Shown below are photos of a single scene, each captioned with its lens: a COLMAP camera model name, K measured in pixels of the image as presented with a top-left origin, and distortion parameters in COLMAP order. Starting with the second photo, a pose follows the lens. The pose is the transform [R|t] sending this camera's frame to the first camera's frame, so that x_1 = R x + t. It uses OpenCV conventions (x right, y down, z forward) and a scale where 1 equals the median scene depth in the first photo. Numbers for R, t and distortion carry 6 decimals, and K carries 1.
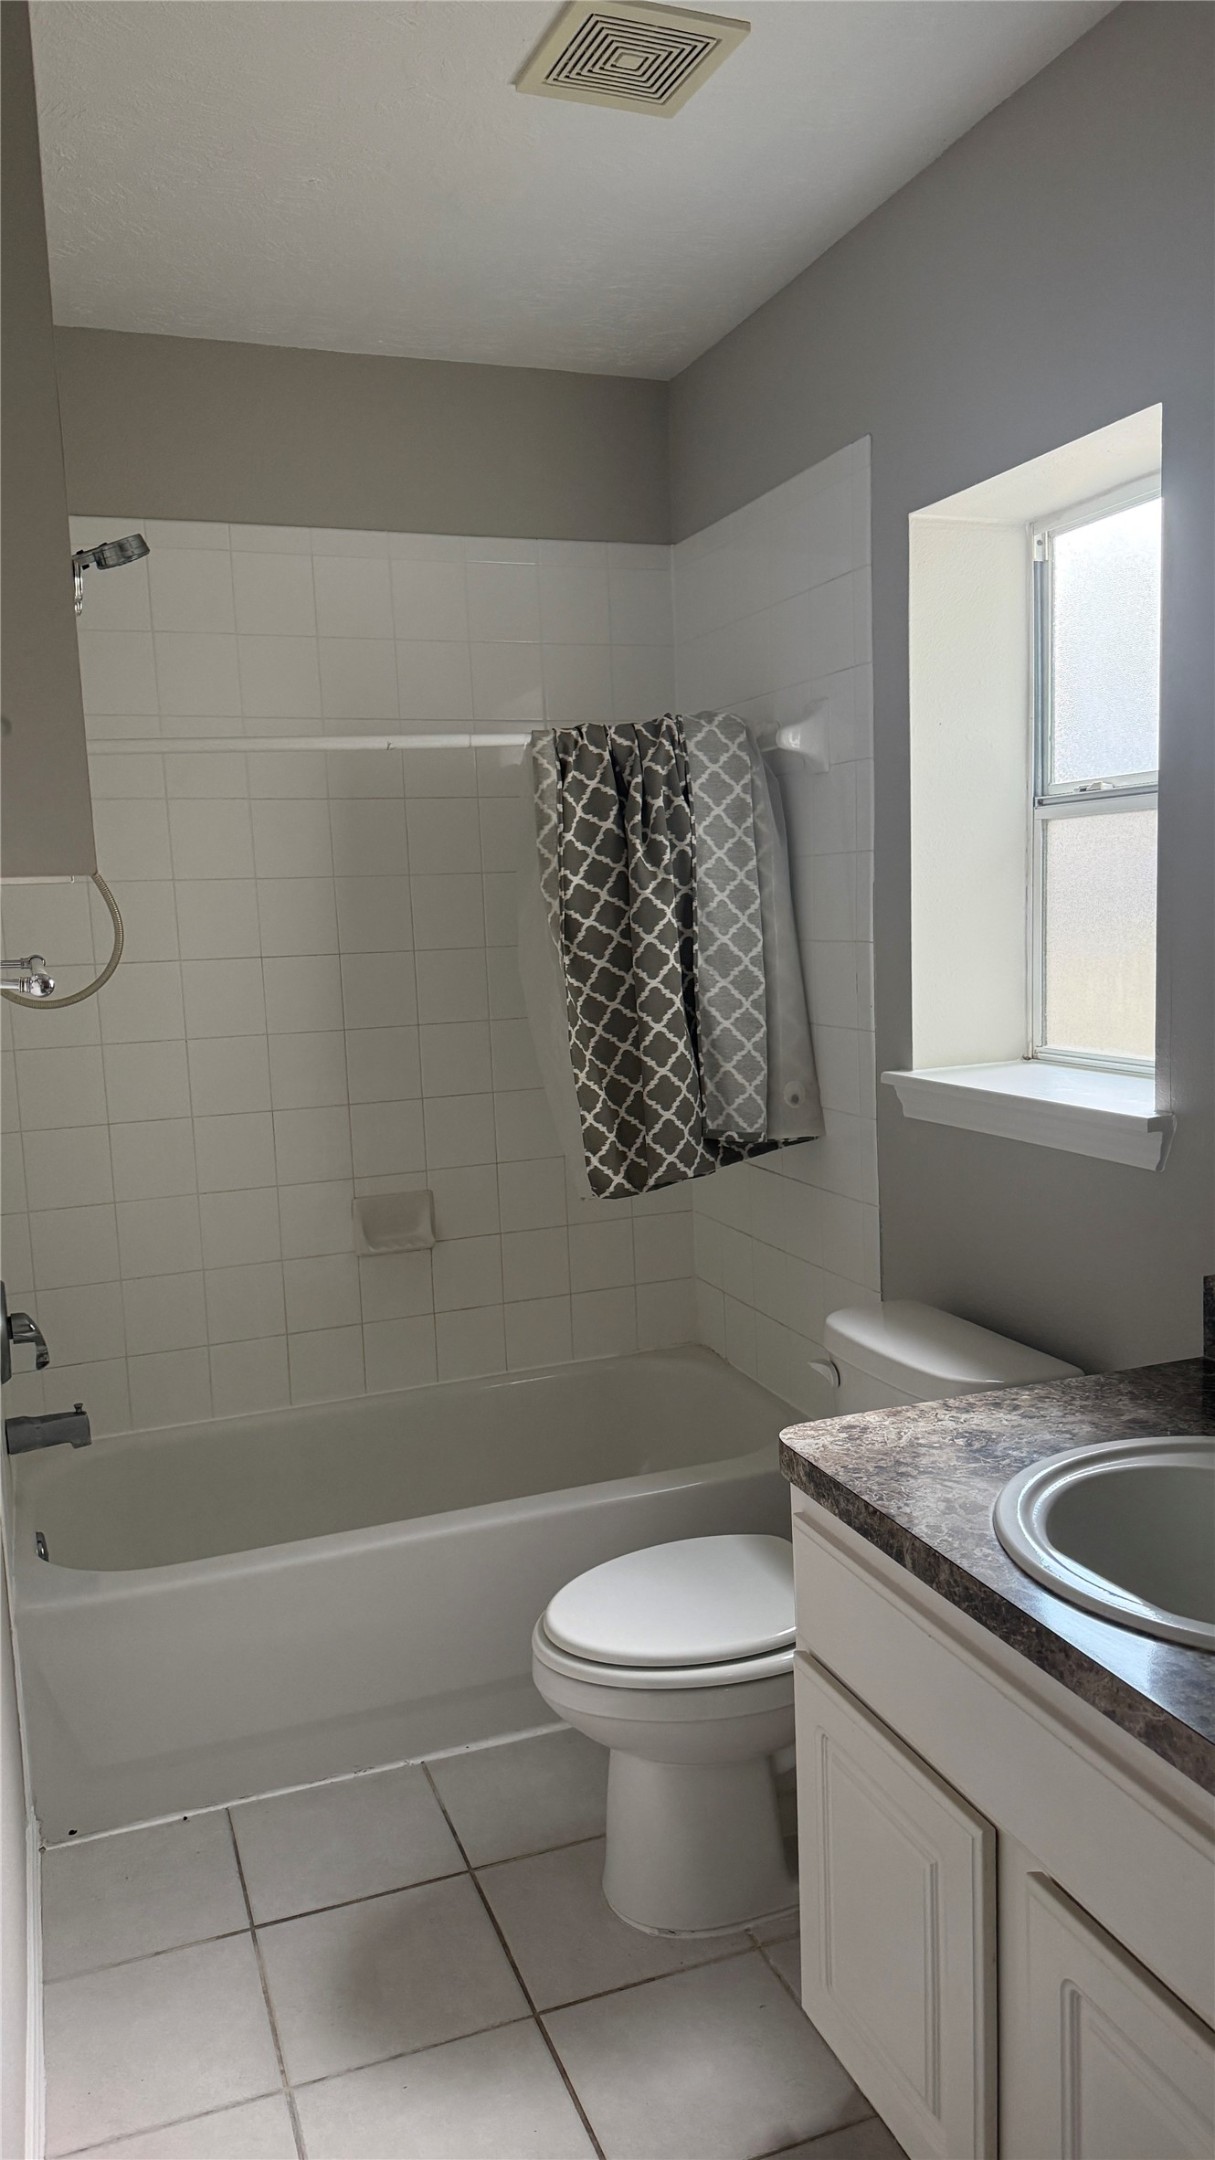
lens RADIAL K [[1497.4, 0, 607.5], [0, 1497.4, 1080.0], [0, 0, 1]] dist [0.005041, -0.000589]
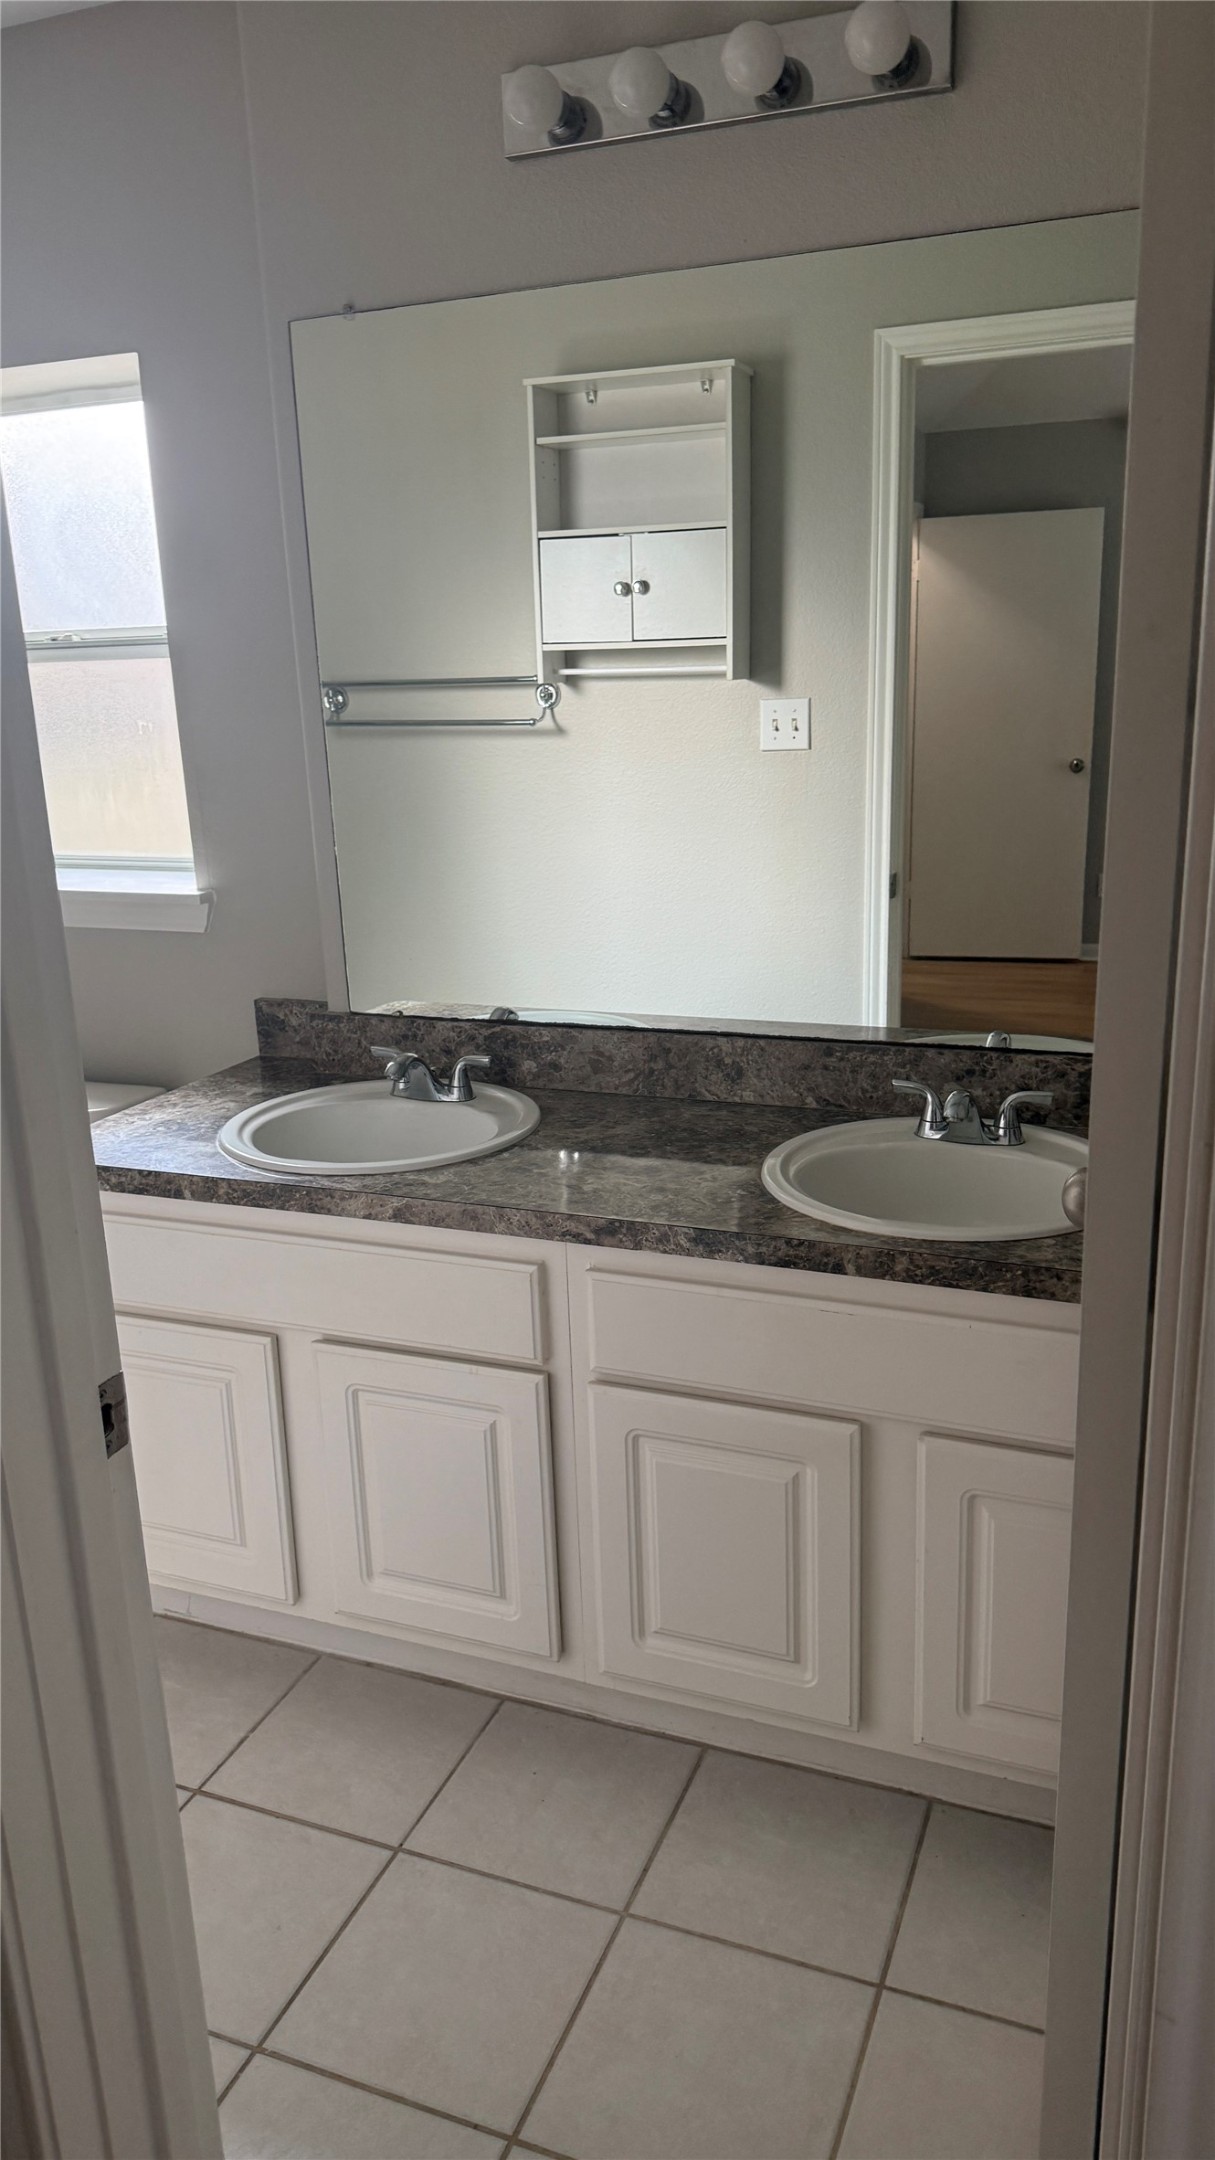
lens RADIAL K [[1497.4, 0, 607.5], [0, 1497.4, 1080.0], [0, 0, 1]] dist [0.005041, -0.000589]
pose [[0.671246, -0.178944, 0.719311, -0.460234], [0.093397, 0.983106, 0.157413, 0.013052], [-0.735327, -0.038481, 0.676619, -0.246308]]
